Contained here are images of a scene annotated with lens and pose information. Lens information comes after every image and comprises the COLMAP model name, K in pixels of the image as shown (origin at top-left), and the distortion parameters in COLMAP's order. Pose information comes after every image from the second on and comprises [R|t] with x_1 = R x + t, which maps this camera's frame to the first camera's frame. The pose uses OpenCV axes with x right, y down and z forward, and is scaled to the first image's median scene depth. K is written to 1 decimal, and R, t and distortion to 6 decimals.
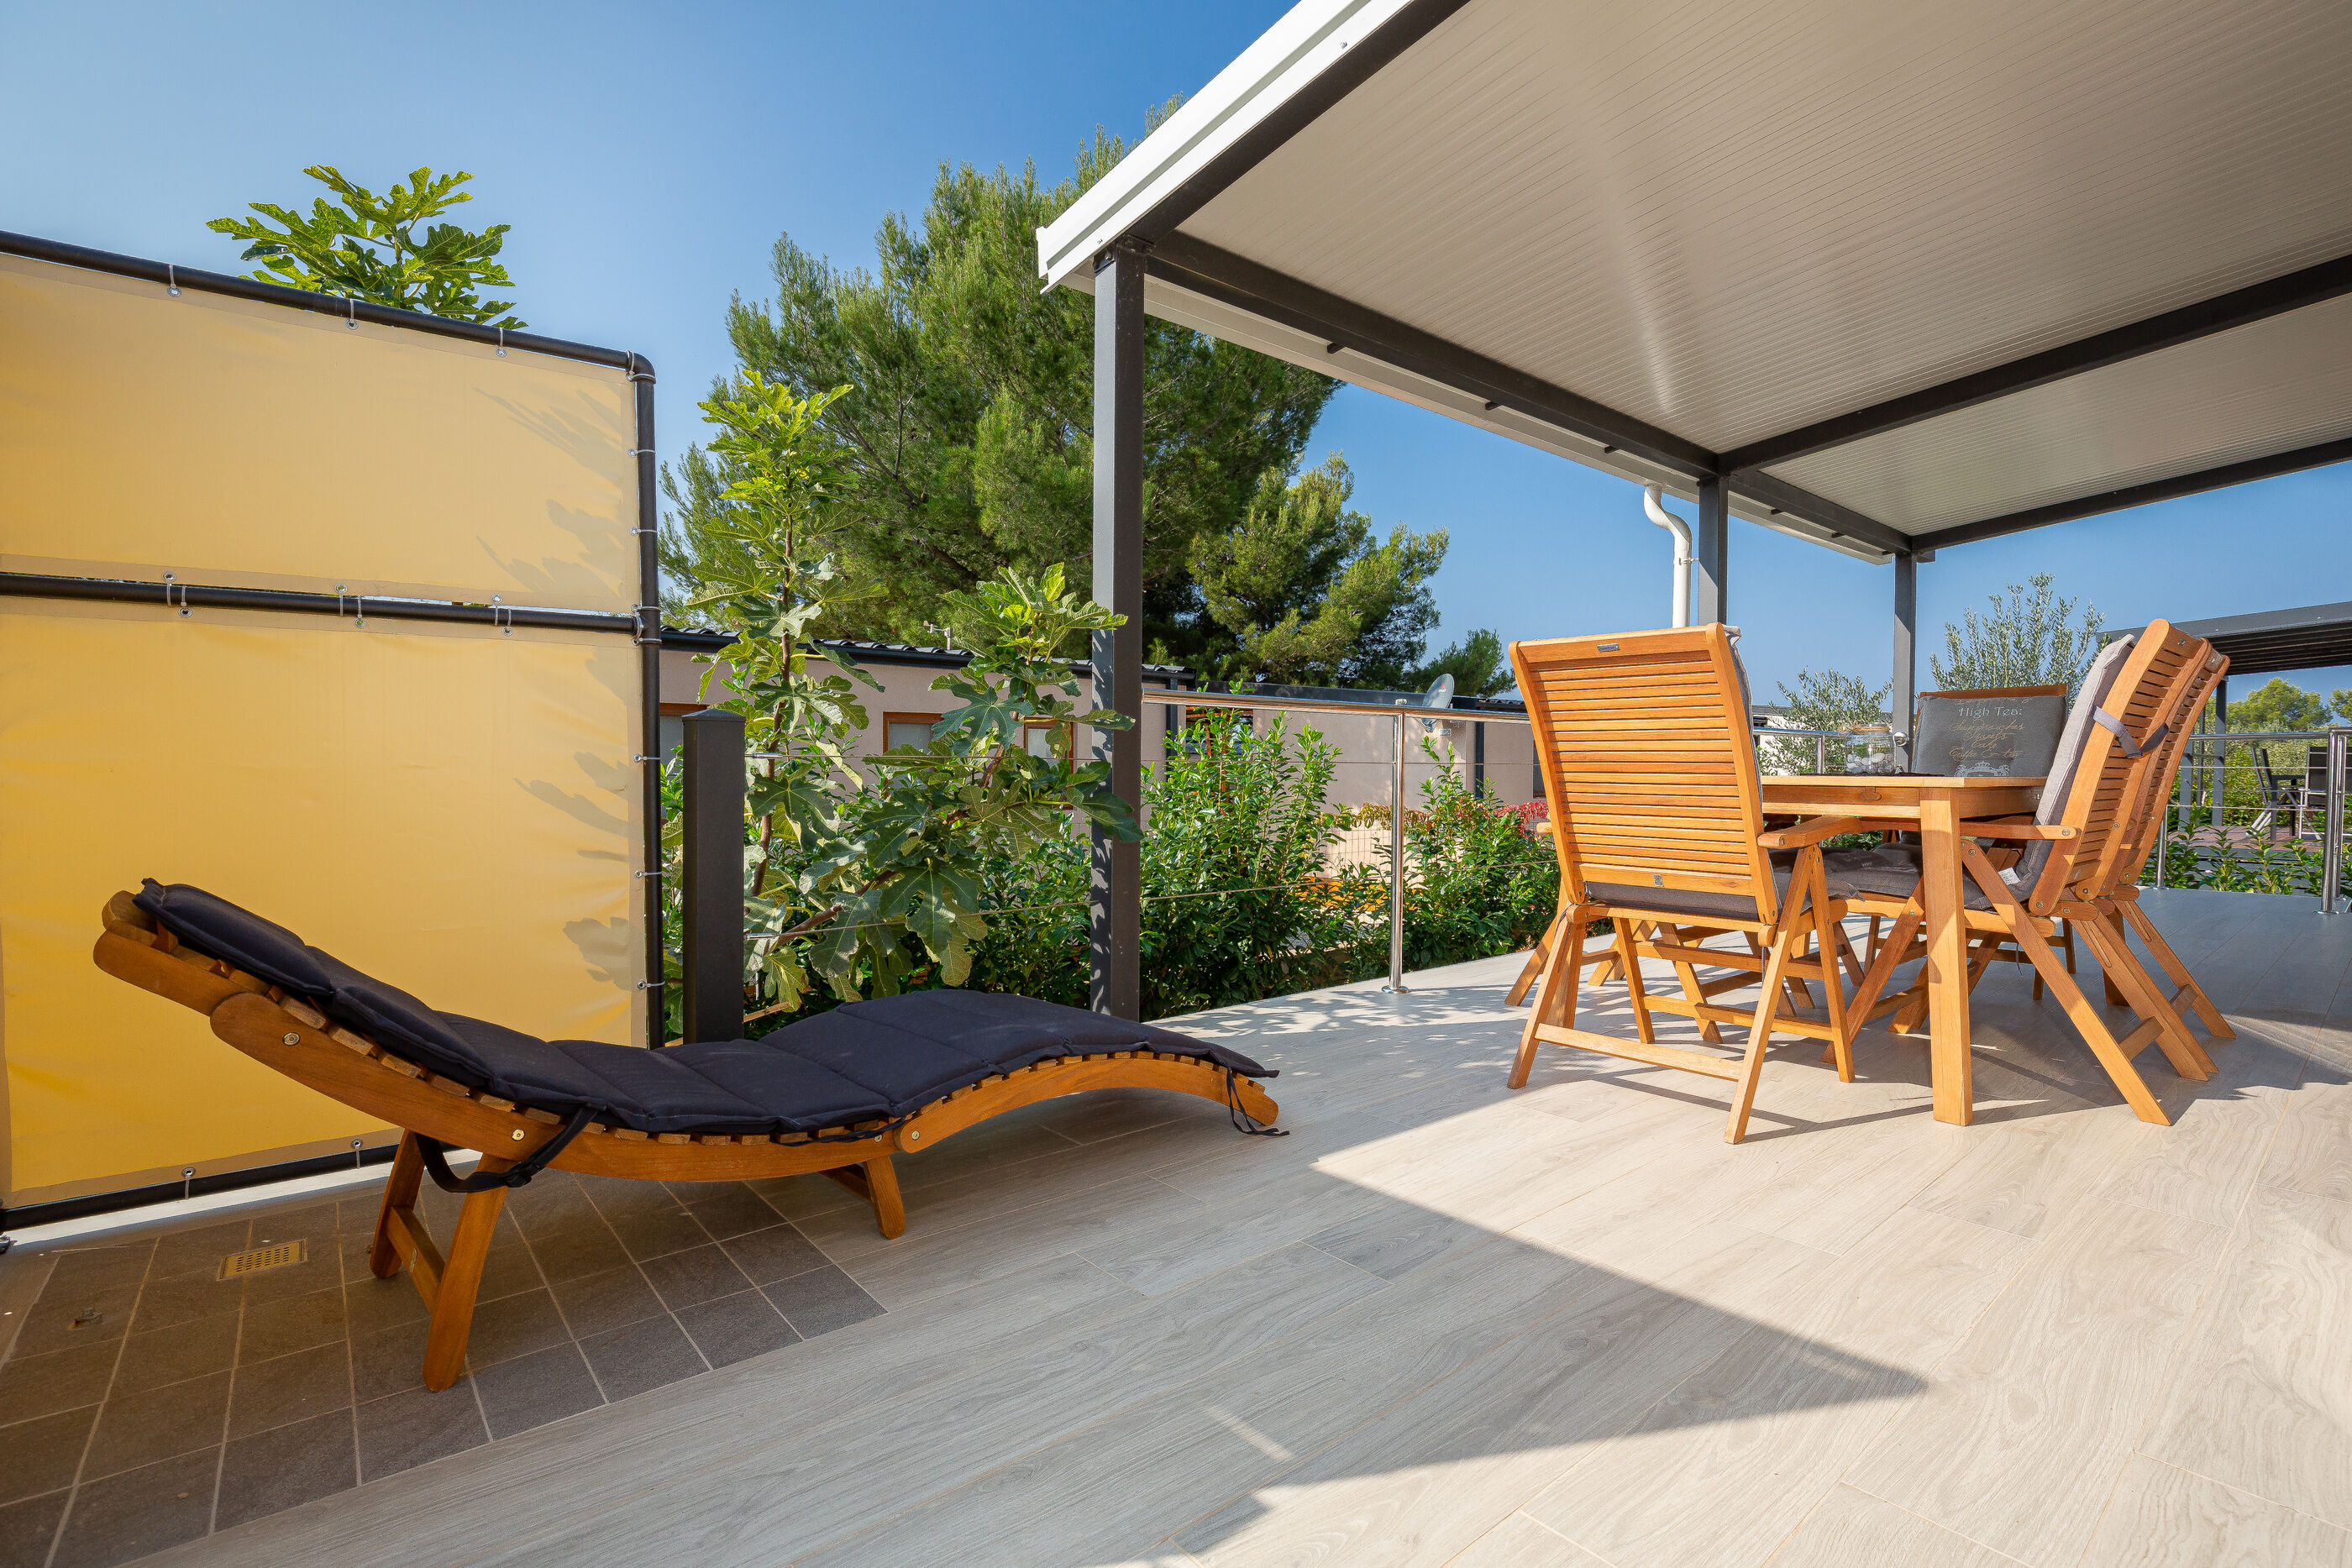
lens RADIAL K [[1083.9, 0, 1173.6], [0, 1083.9, 777.0], [0, 0, 1]] dist [0.003824, -0.001542]
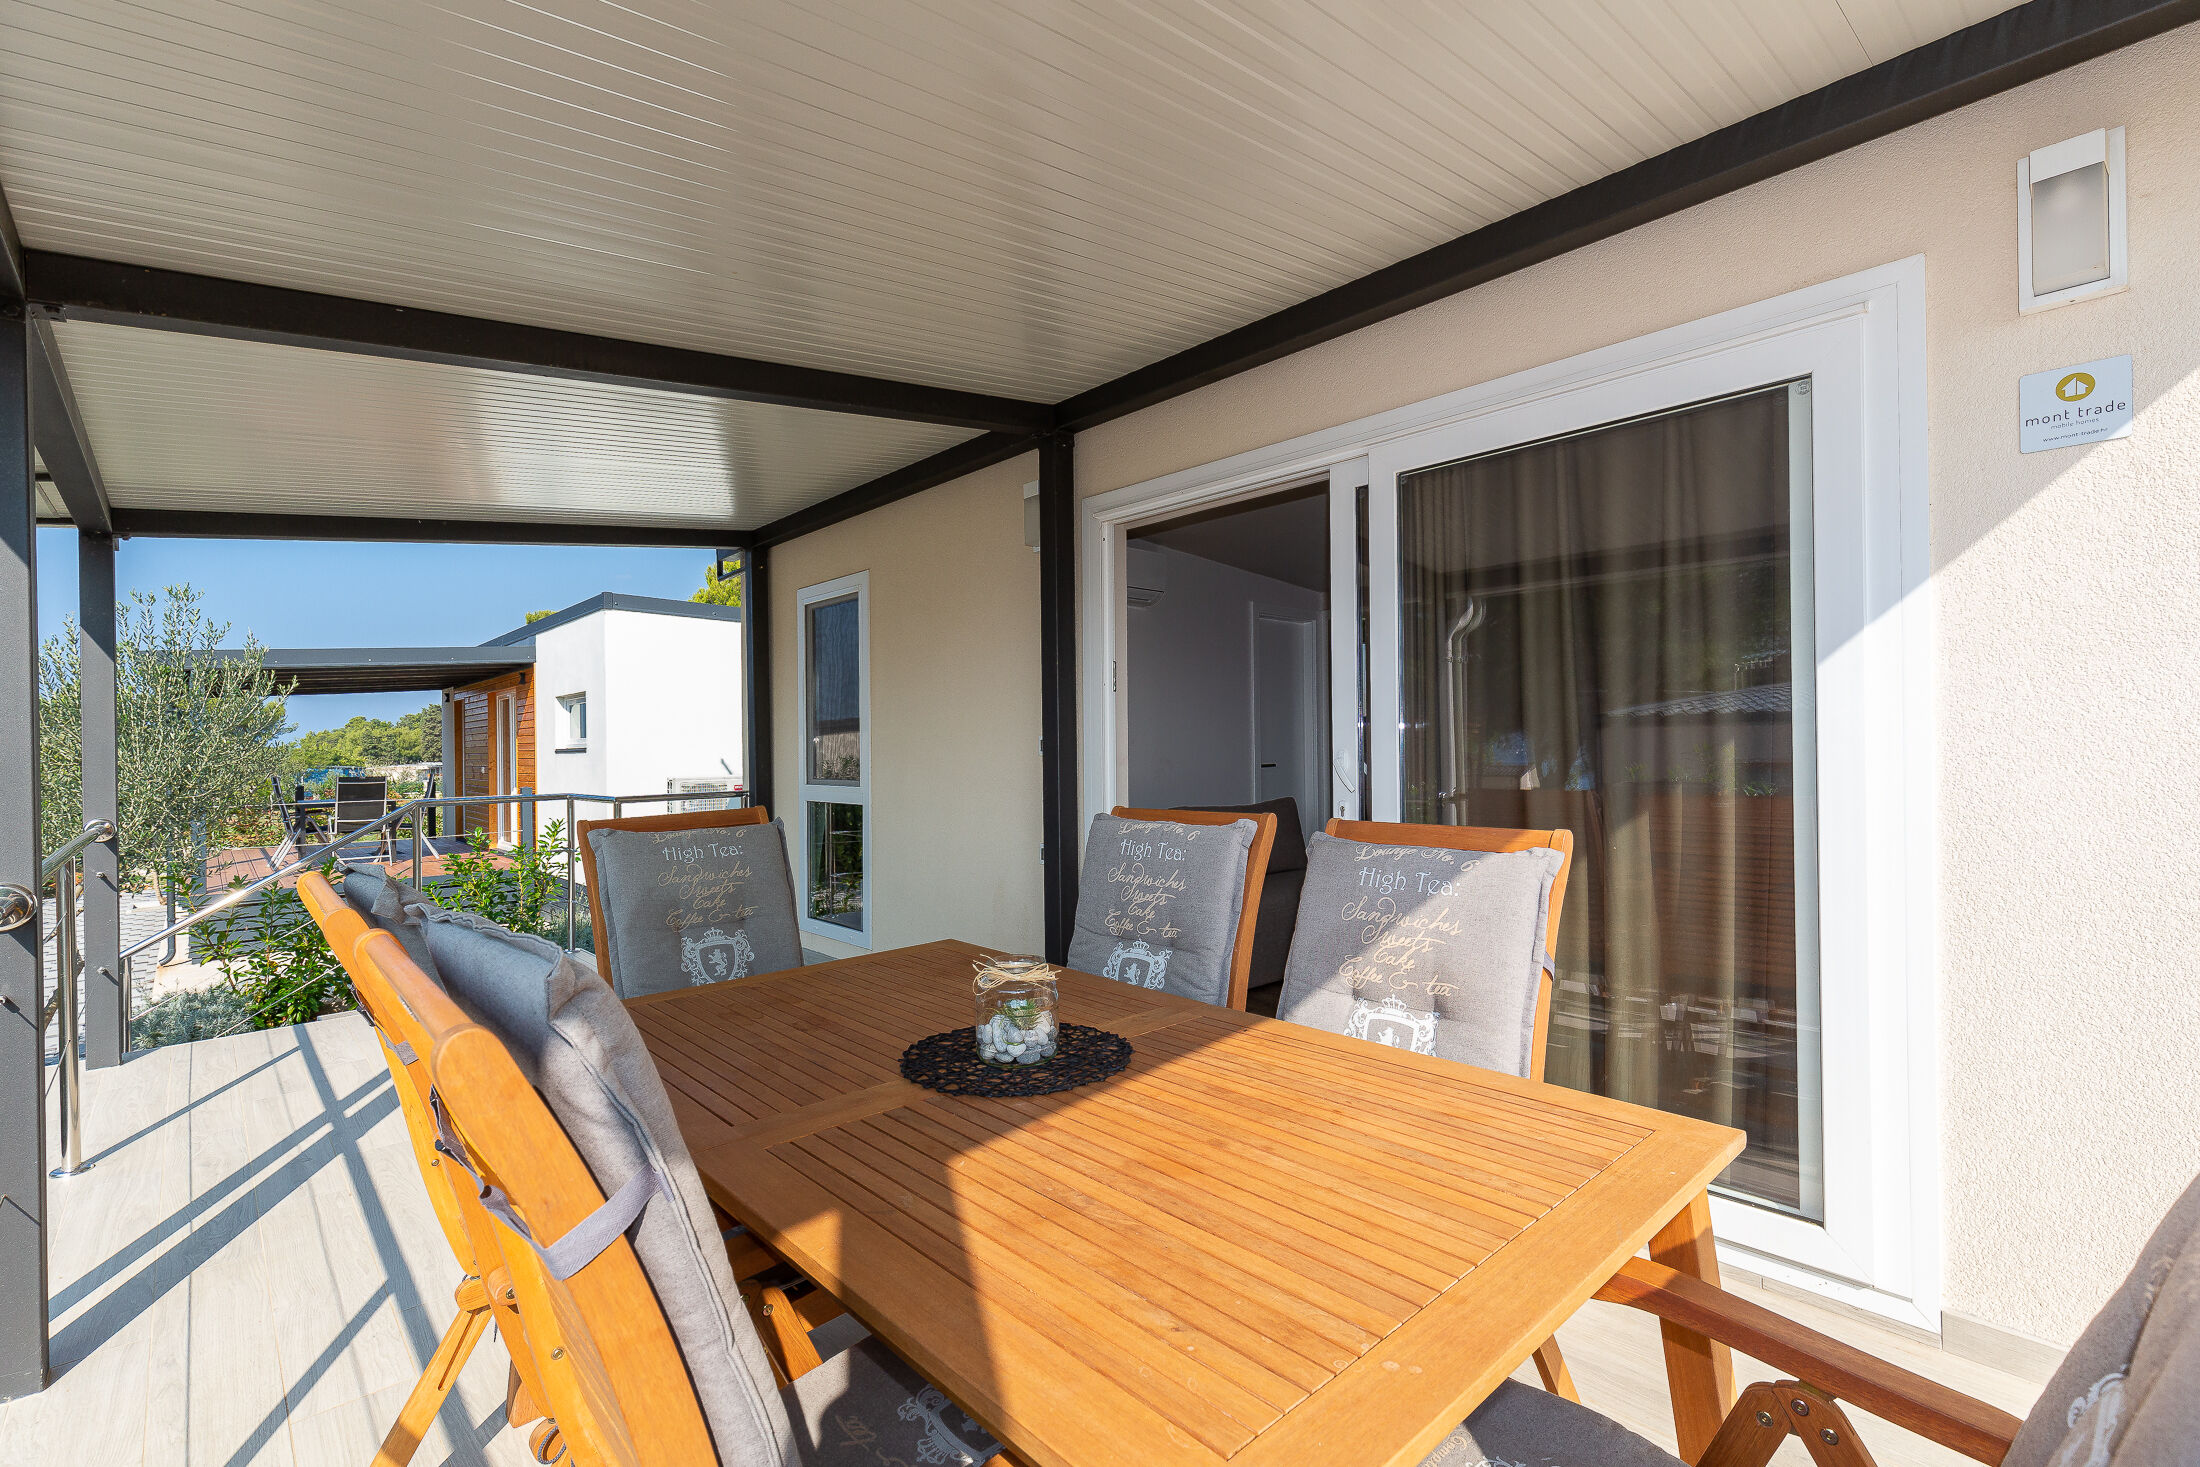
lens RADIAL K [[1014.0, 0, 1099.7], [0, 1014.0, 737.1], [0, 0, 1]] dist [0.003824, -0.001542]
pose [[-0.036463, -0.000669, 0.999335, 0.108595], [0.028953, 0.999579, 0.001726, -0.122595], [-0.998915, 0.028997, -0.036429, 0.757364]]
